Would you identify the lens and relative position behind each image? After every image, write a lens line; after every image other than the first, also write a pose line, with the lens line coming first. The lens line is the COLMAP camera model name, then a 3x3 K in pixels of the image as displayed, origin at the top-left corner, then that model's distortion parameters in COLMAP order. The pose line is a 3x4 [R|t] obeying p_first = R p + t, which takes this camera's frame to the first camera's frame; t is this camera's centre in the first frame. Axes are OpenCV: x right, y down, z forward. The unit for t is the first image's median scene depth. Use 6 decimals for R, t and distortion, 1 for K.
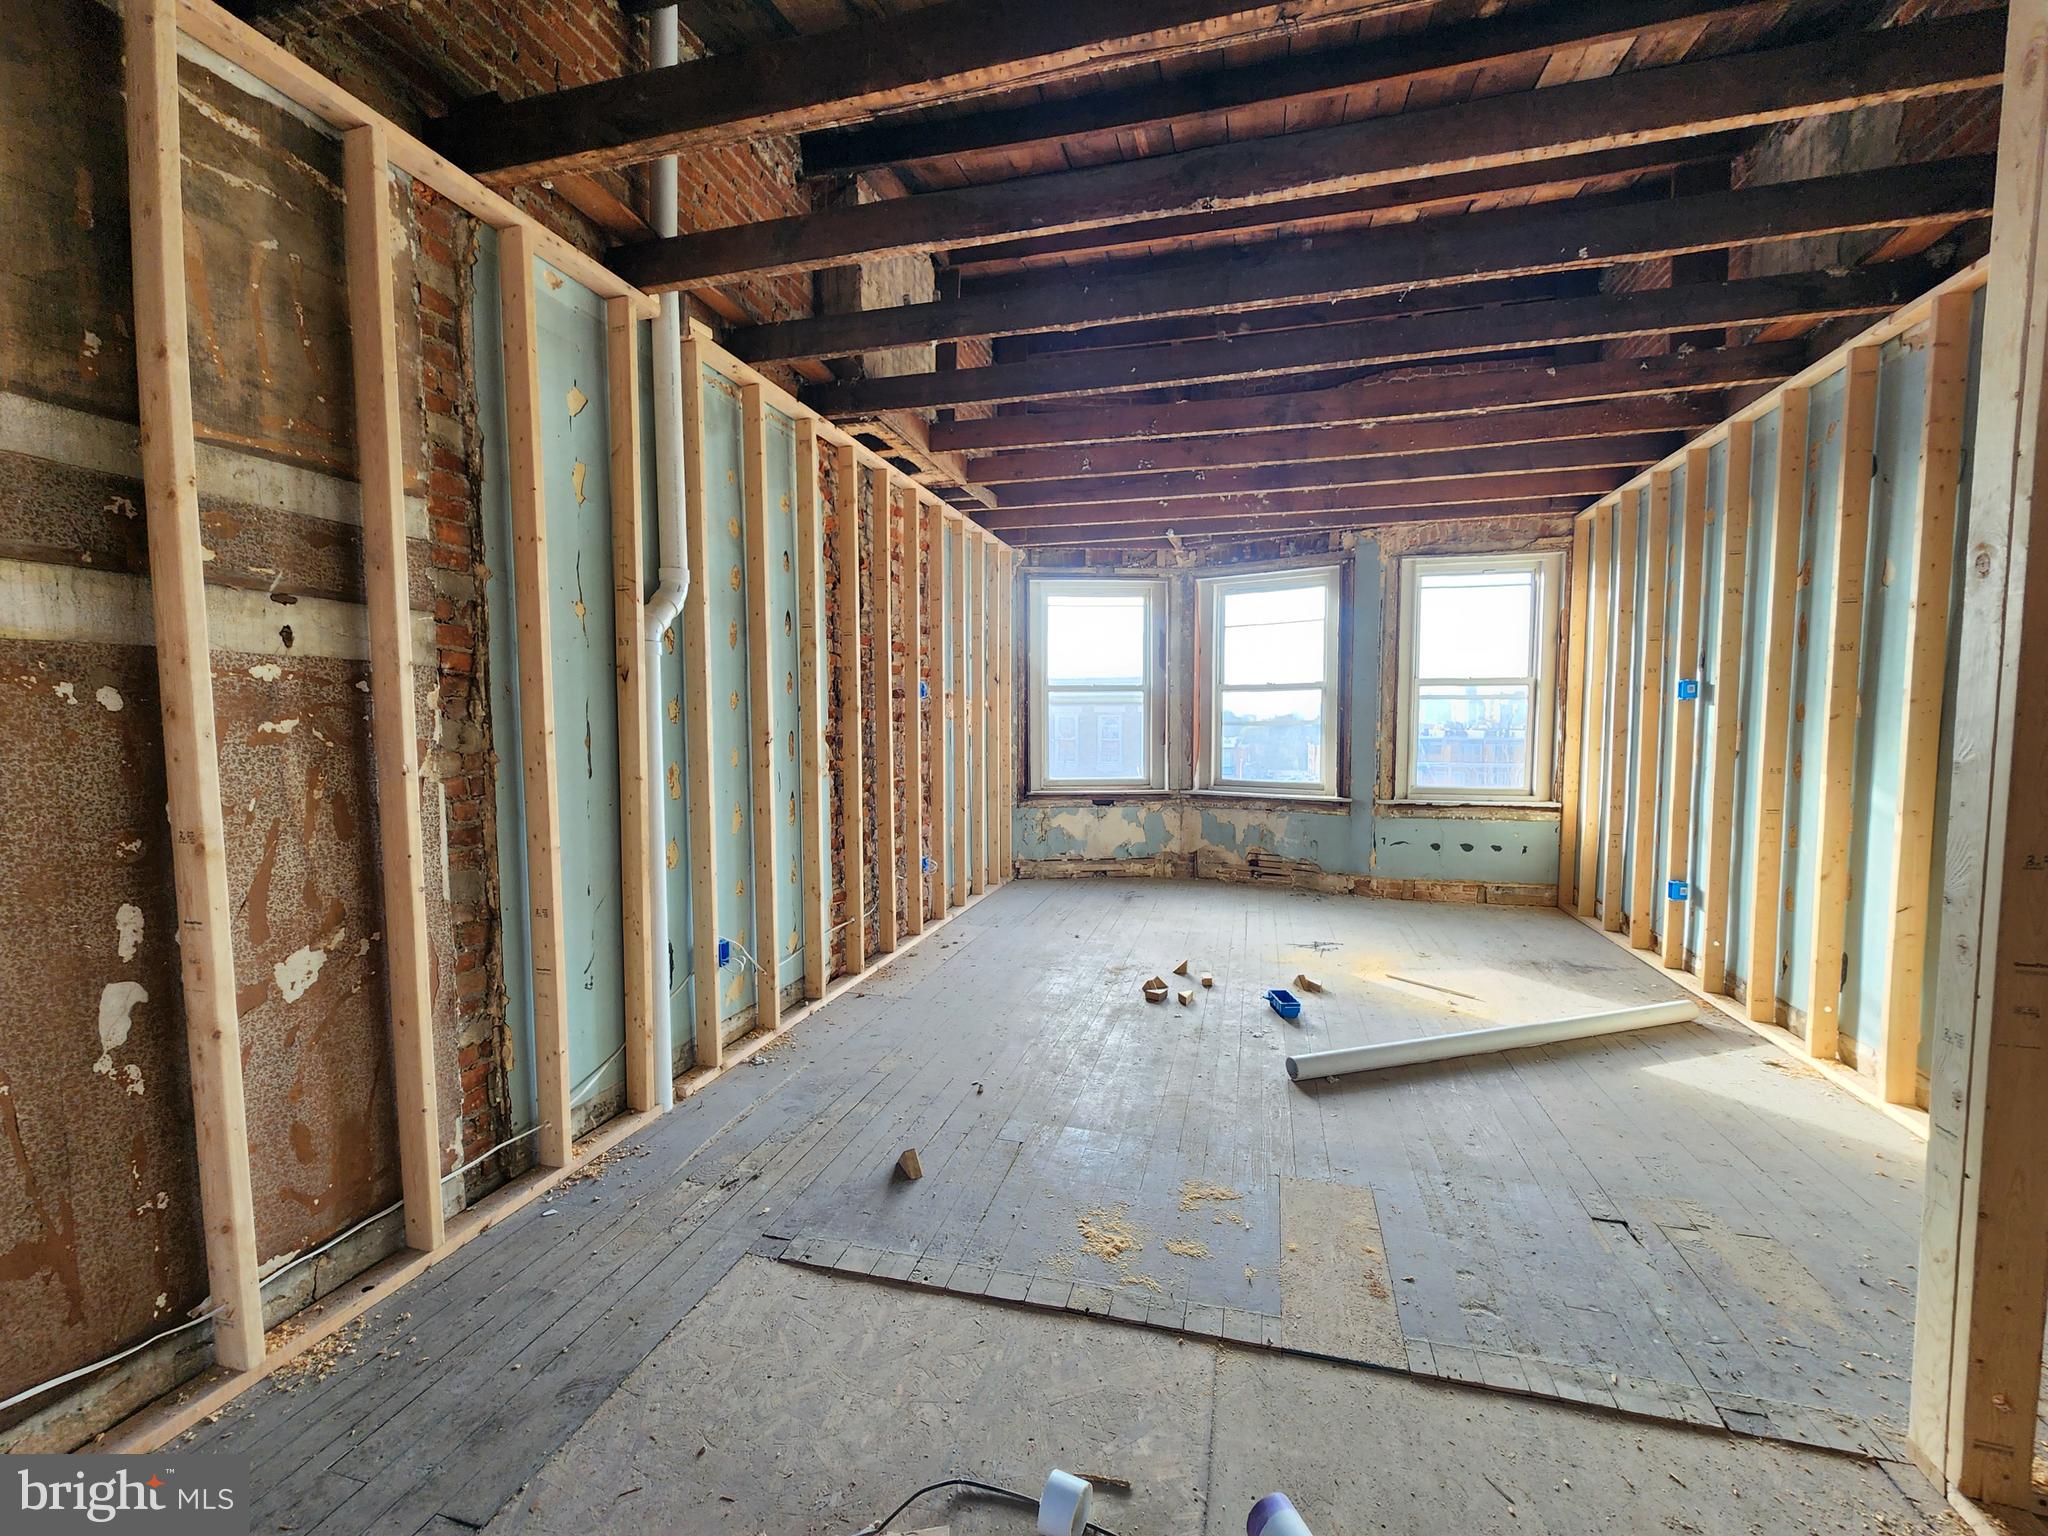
lens RADIAL K [[834.5, 0, 1046.3], [0, 834.5, 770.5], [0, 0, 1]] dist [0.002705, -0.004379]
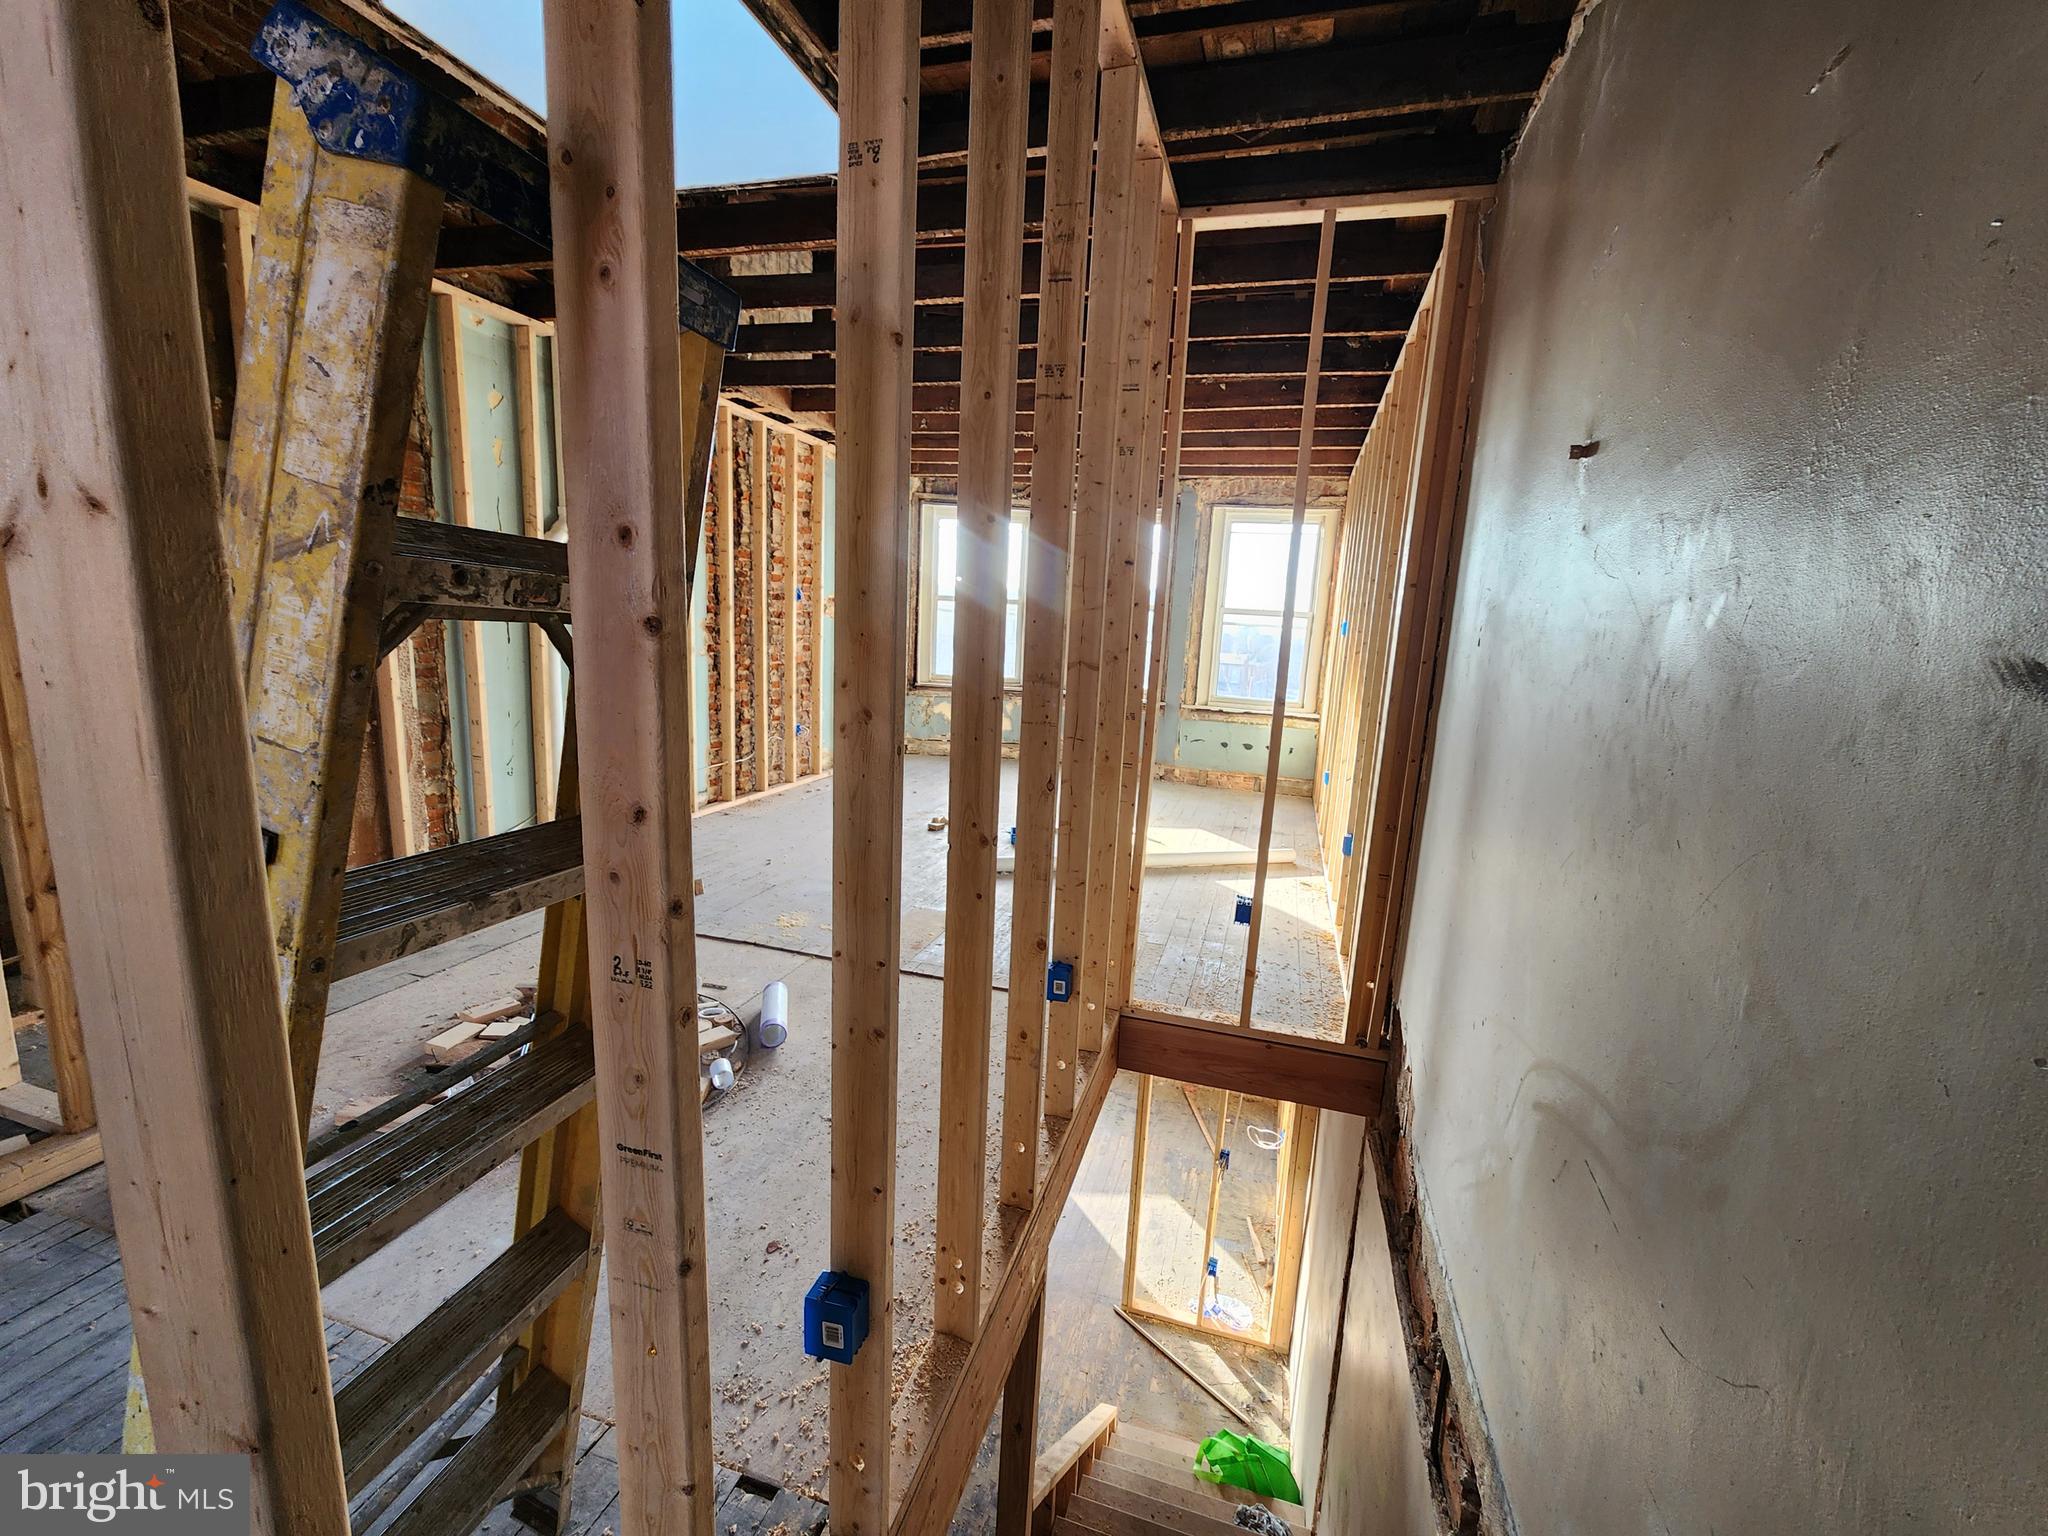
lens RADIAL K [[818.9, 0, 1033.2], [0, 818.9, 766.7], [0, 0, 1]] dist [-0.002670, -0.000240]
pose [[0.998125, 0.060293, -0.010573, 0.426501], [-0.058746, 0.992037, 0.111404, 0.008953], [0.017206, -0.110574, 0.993719, -0.492985]]
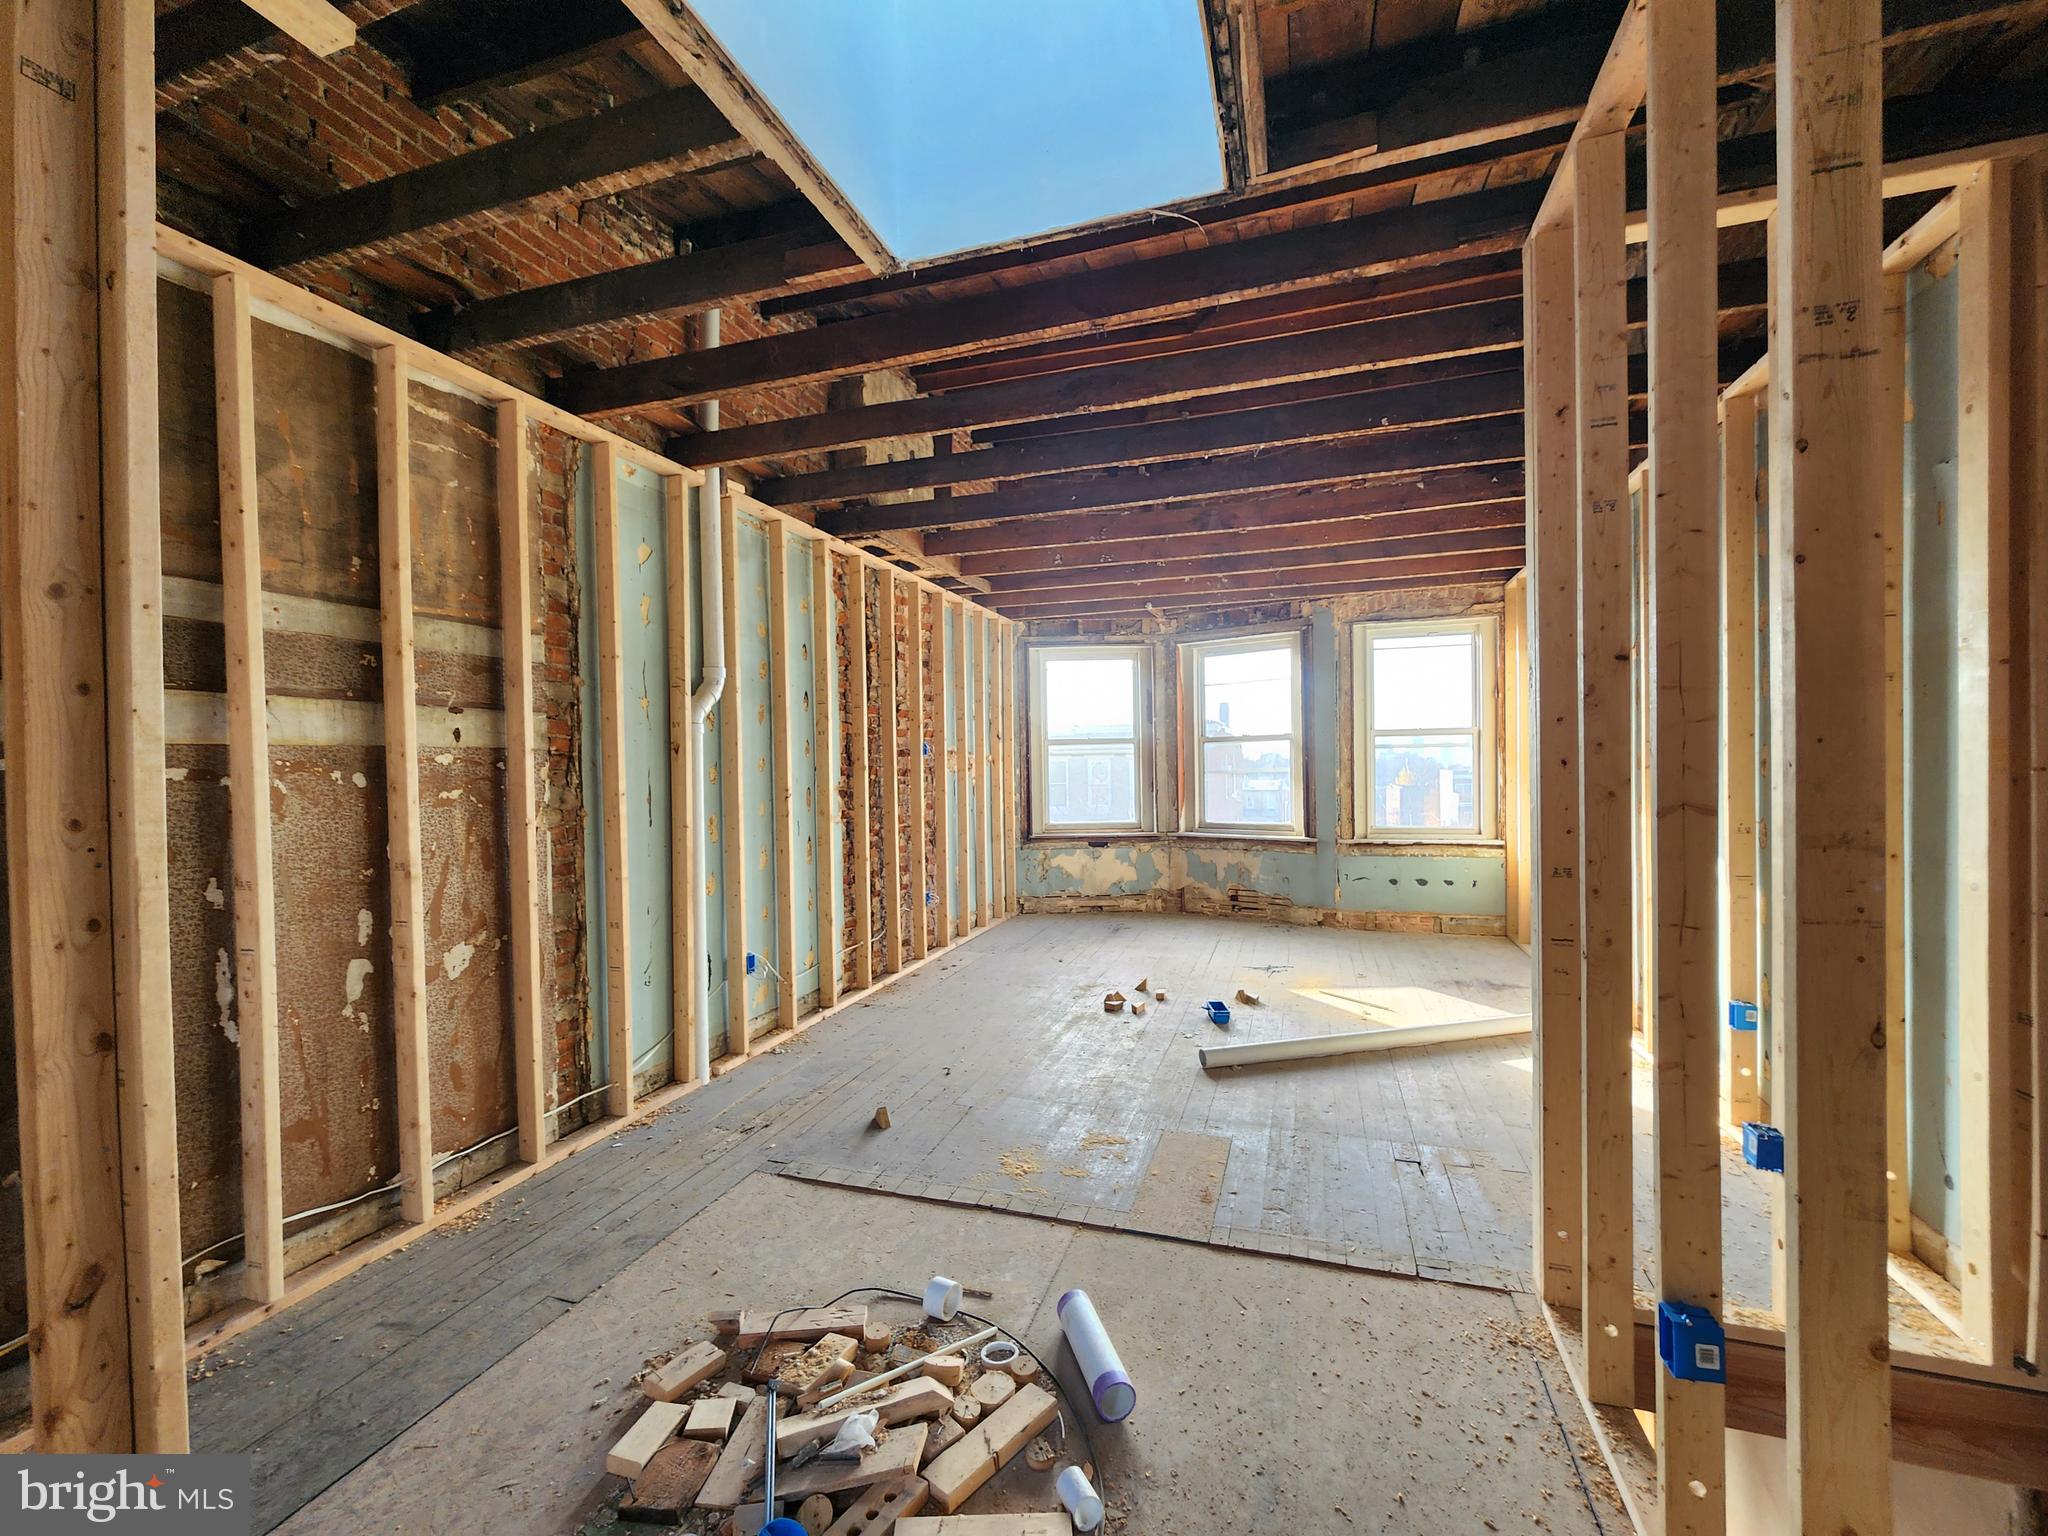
lens RADIAL K [[821.6, 0, 1041.4], [0, 821.6, 773.8], [0, 0, 1]] dist [-0.002847, -0.000388]
pose [[0.998336, -0.013101, -0.056164, 0.140084], [0.010268, 0.998674, -0.050448, -0.002462], [0.056751, 0.049787, 0.997146, -0.254768]]
